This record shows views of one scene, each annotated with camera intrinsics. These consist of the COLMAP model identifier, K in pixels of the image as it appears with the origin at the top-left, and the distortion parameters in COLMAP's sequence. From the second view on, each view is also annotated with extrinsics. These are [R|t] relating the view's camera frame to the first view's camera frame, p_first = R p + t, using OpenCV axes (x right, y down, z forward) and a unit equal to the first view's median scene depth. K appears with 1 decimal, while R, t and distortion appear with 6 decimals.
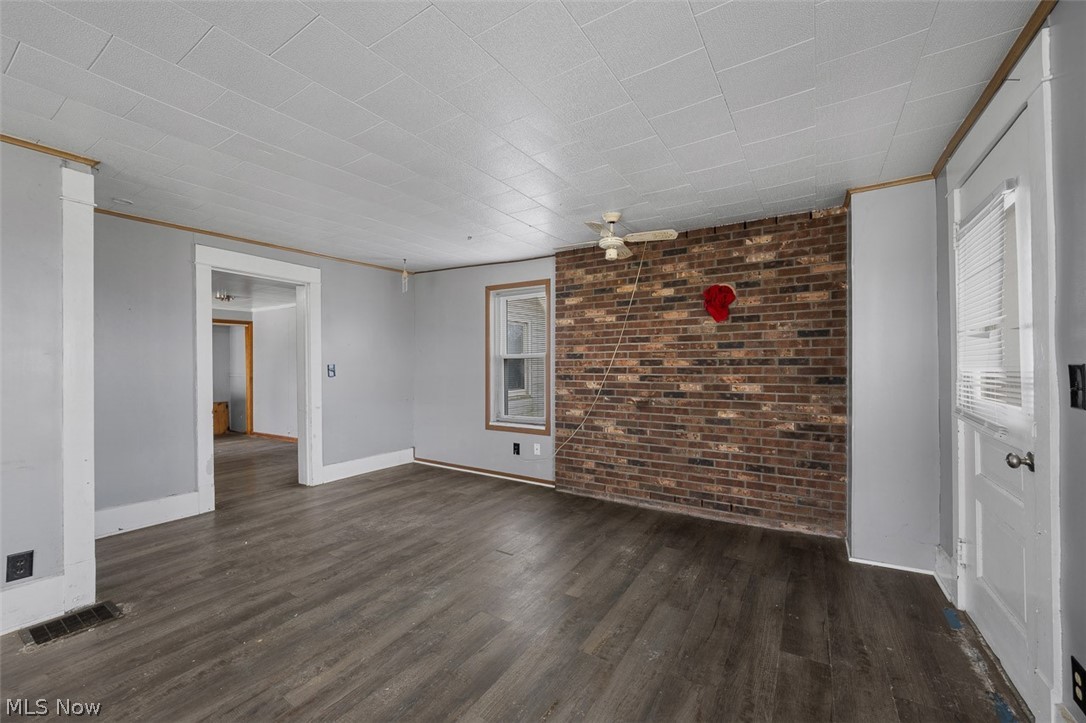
lens RADIAL K [[424.9, 0, 542.0], [0, 424.9, 362.6], [0, 0, 1]] dist [-0.001896, 0.000652]
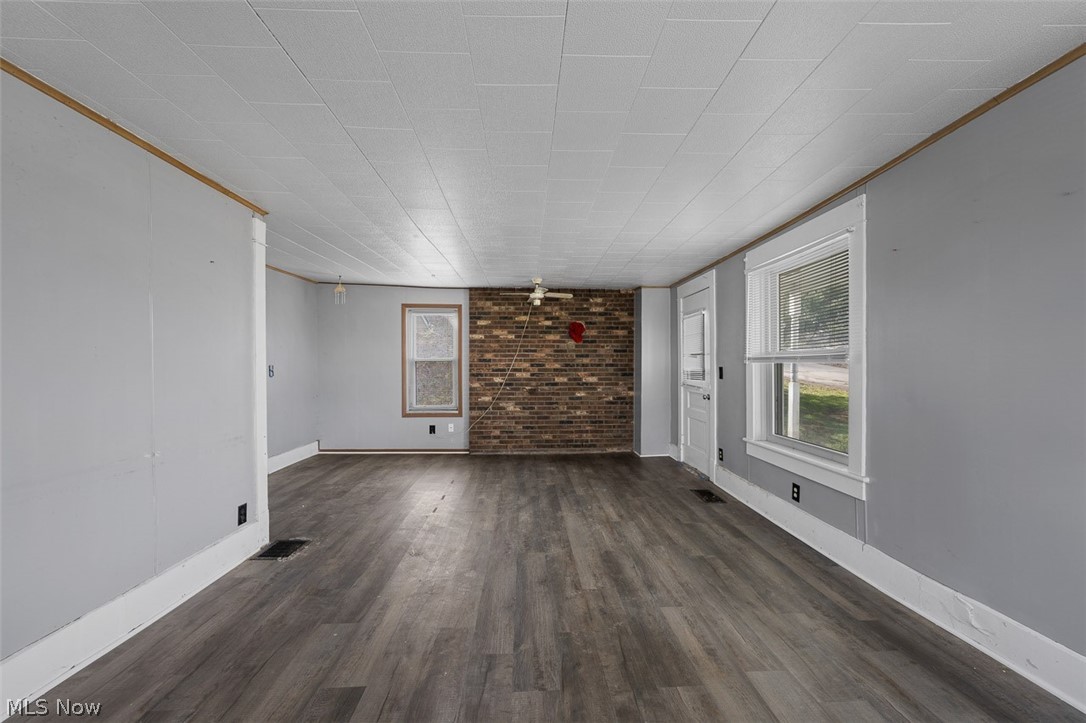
lens RADIAL K [[424.9, 0, 546.6], [0, 424.9, 363.5], [0, 0, 1]] dist [-0.001896, 0.000652]
pose [[0.818368, 0.006555, 0.574658, -0.710295], [-0.005899, 0.999978, -0.003005, -0.001705], [-0.574665, -0.000930, 0.818388, -0.388672]]
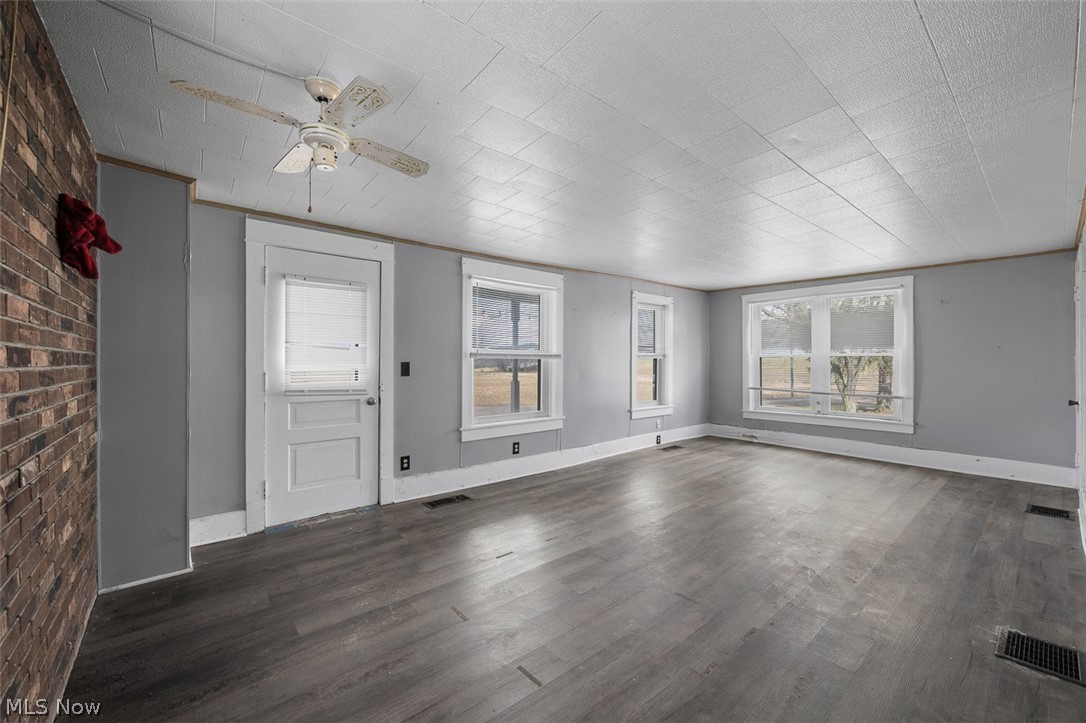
lens RADIAL K [[424.9, 0, 537.5], [0, 424.9, 360.7], [0, 0, 1]] dist [-0.001896, 0.000652]
pose [[-0.947894, 0.006863, 0.318513, -0.238860], [0.004794, 0.999962, -0.007277, 0.006200], [-0.318551, -0.005371, -0.947891, 1.272757]]
